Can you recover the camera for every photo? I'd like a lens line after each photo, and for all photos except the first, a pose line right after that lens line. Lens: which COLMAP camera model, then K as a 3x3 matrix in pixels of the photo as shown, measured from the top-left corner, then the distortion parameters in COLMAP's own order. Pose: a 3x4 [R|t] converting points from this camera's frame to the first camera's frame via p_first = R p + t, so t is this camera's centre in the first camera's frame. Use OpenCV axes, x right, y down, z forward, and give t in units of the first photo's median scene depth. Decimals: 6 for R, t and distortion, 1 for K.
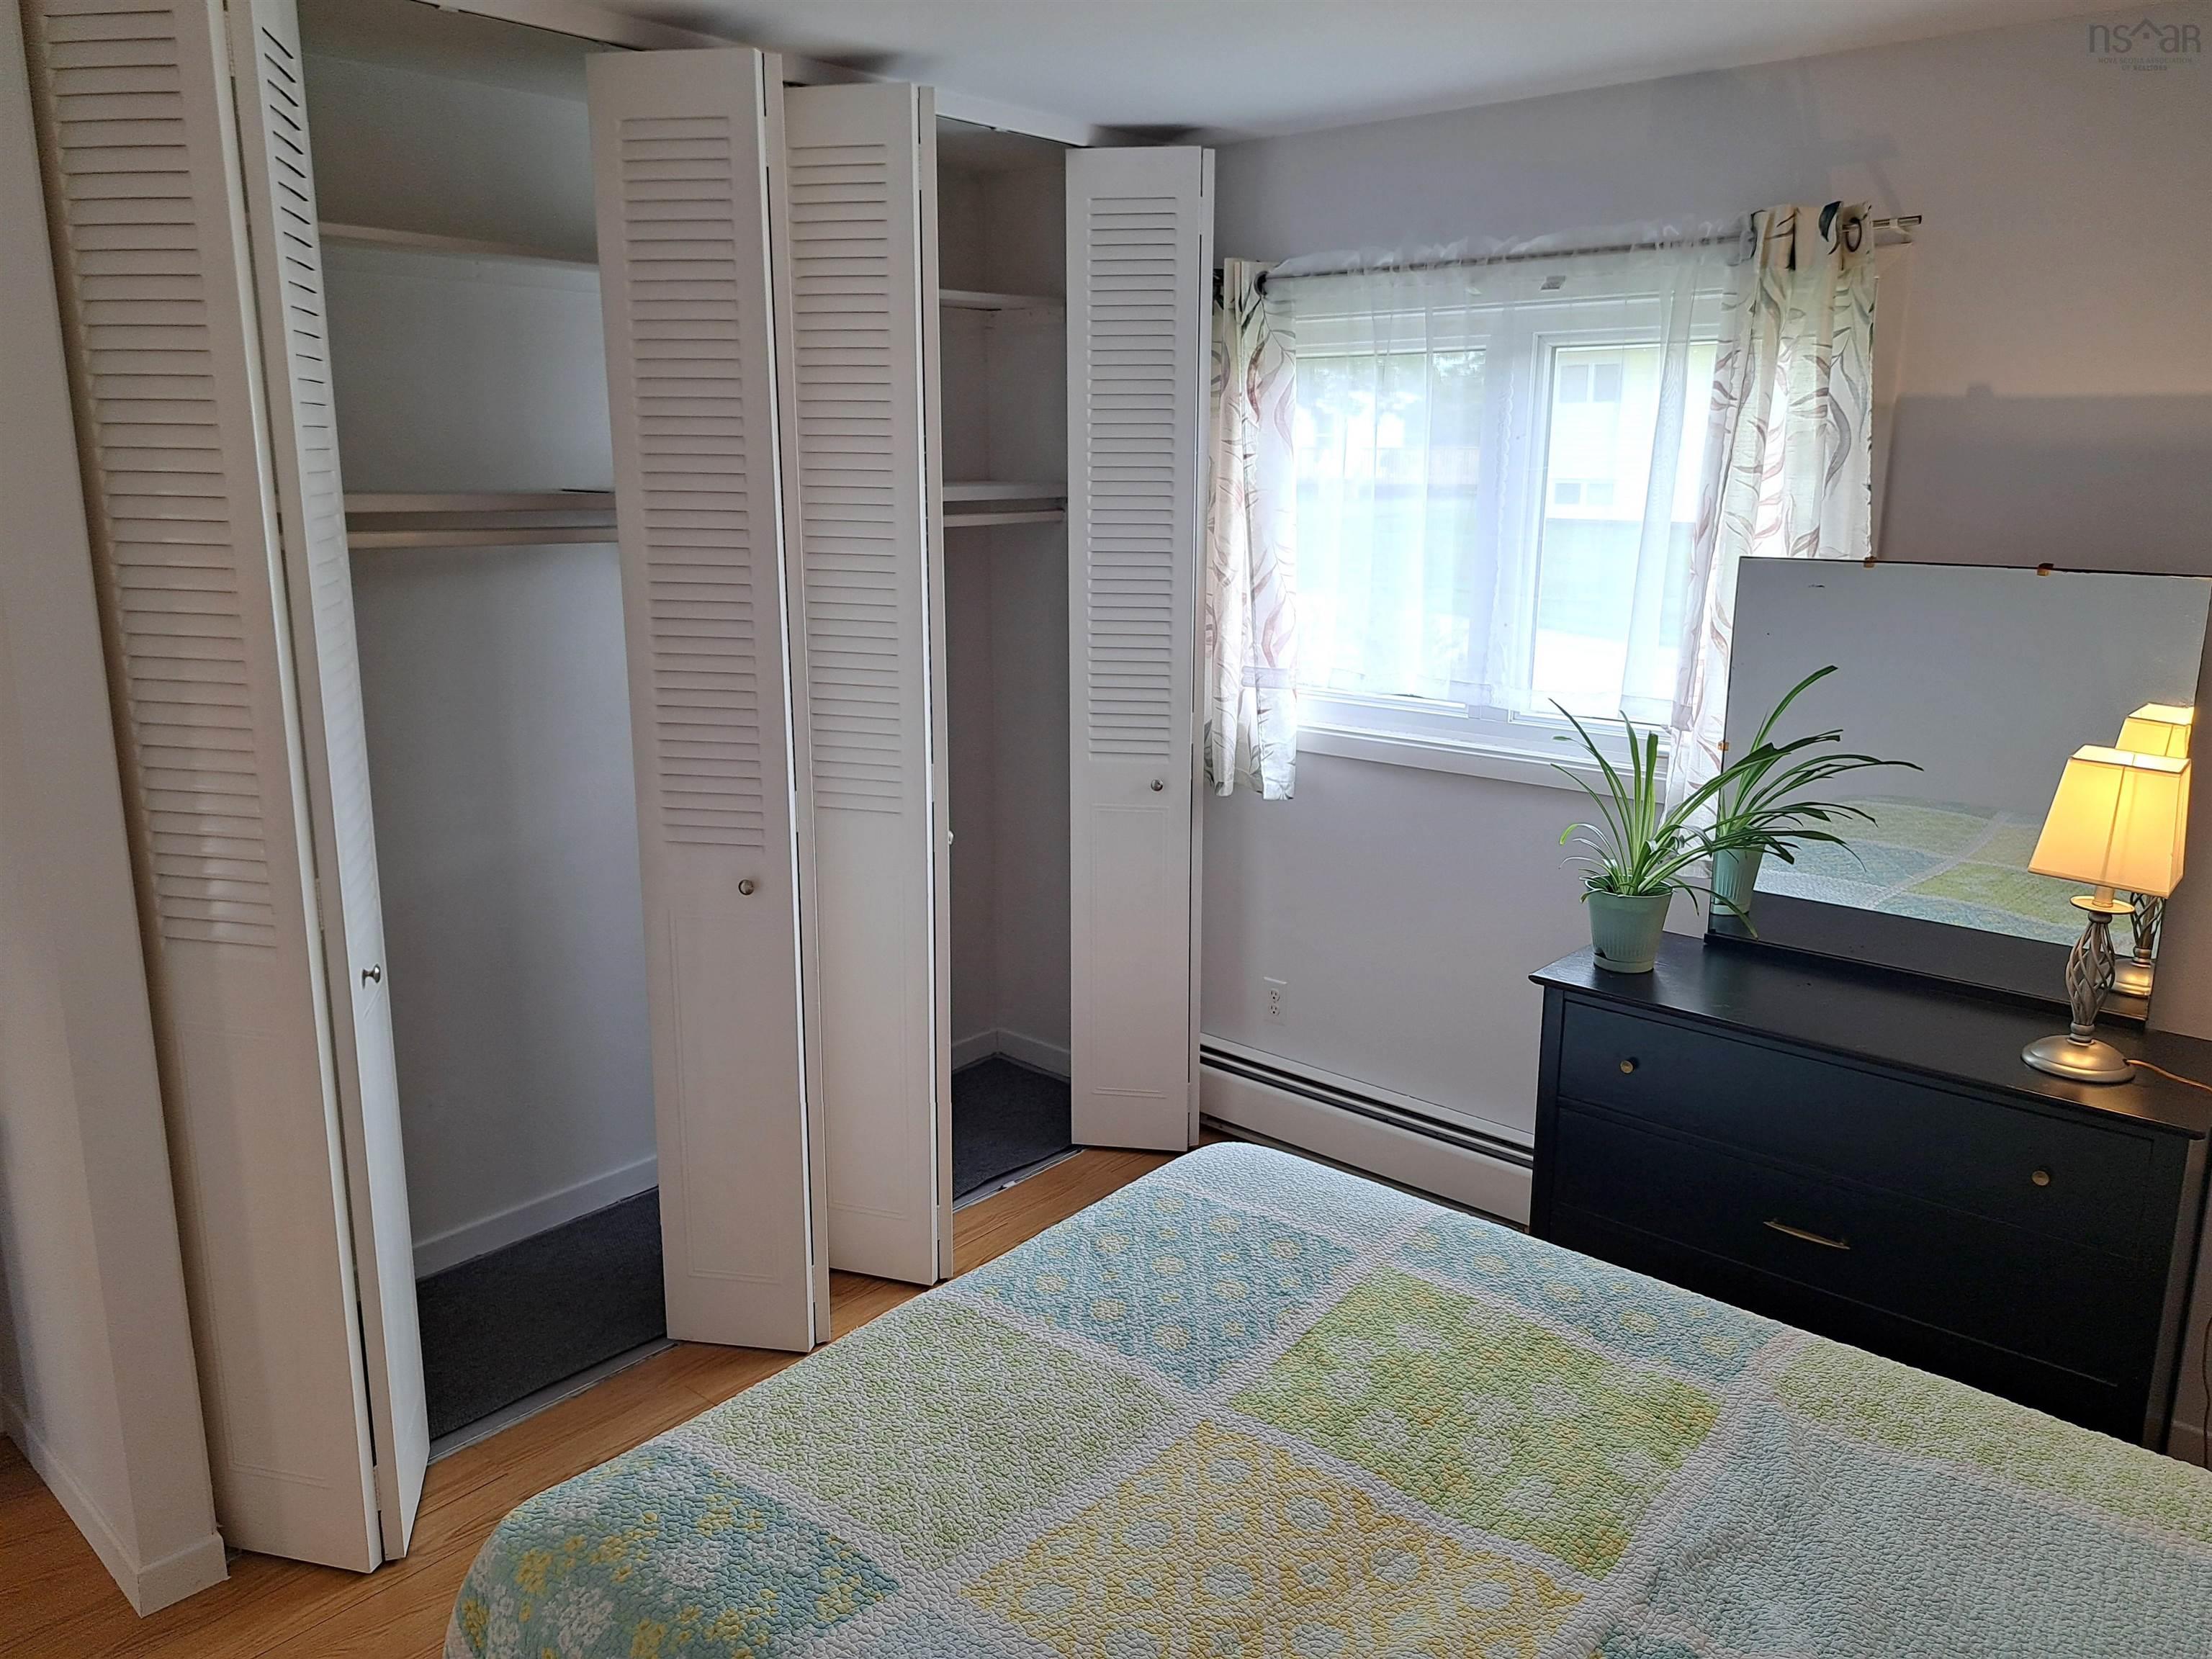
lens RADIAL K [[1575.7, 0, 1106.0], [0, 1575.7, 829.5], [0, 0, 1]] dist [0.085513, -0.073717]
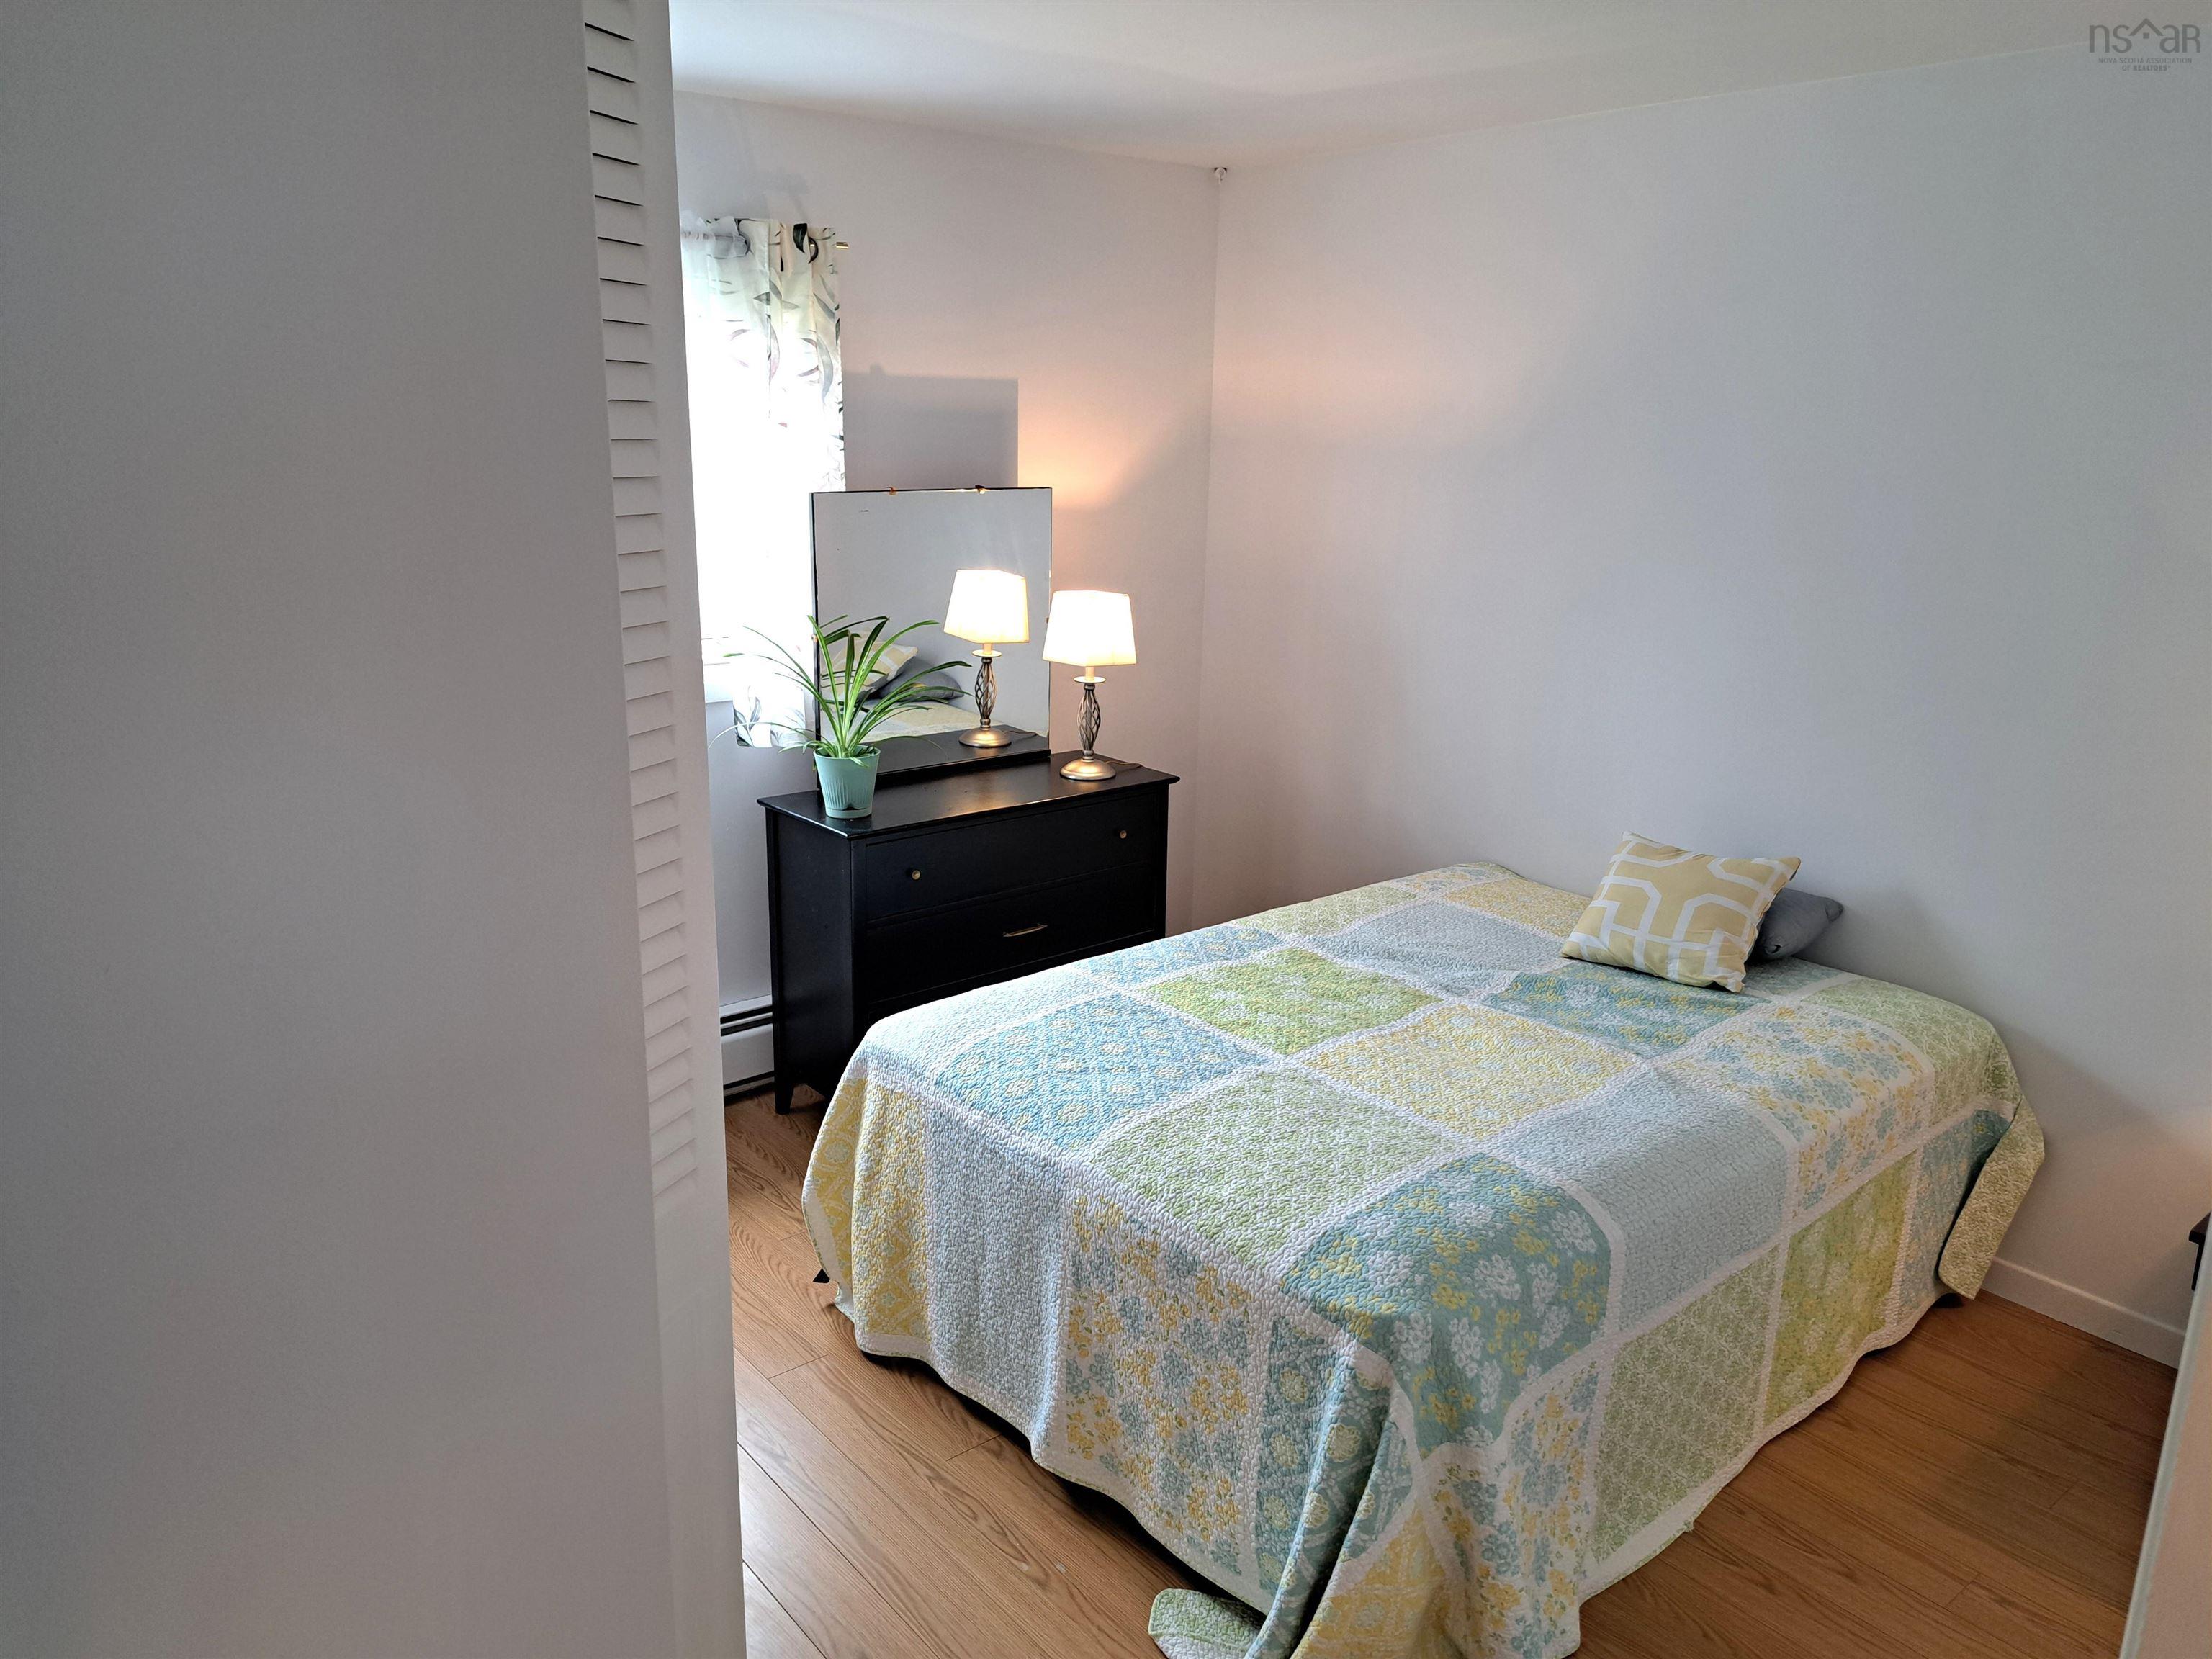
lens RADIAL K [[1575.7, 0, 1106.0], [0, 1575.7, 829.5], [0, 0, 1]] dist [0.085513, -0.073717]
pose [[0.168108, -0.252841, 0.952791, -1.242002], [0.216943, 0.952339, 0.214444, -0.188041], [-0.961601, 0.170652, 0.214948, 0.753880]]
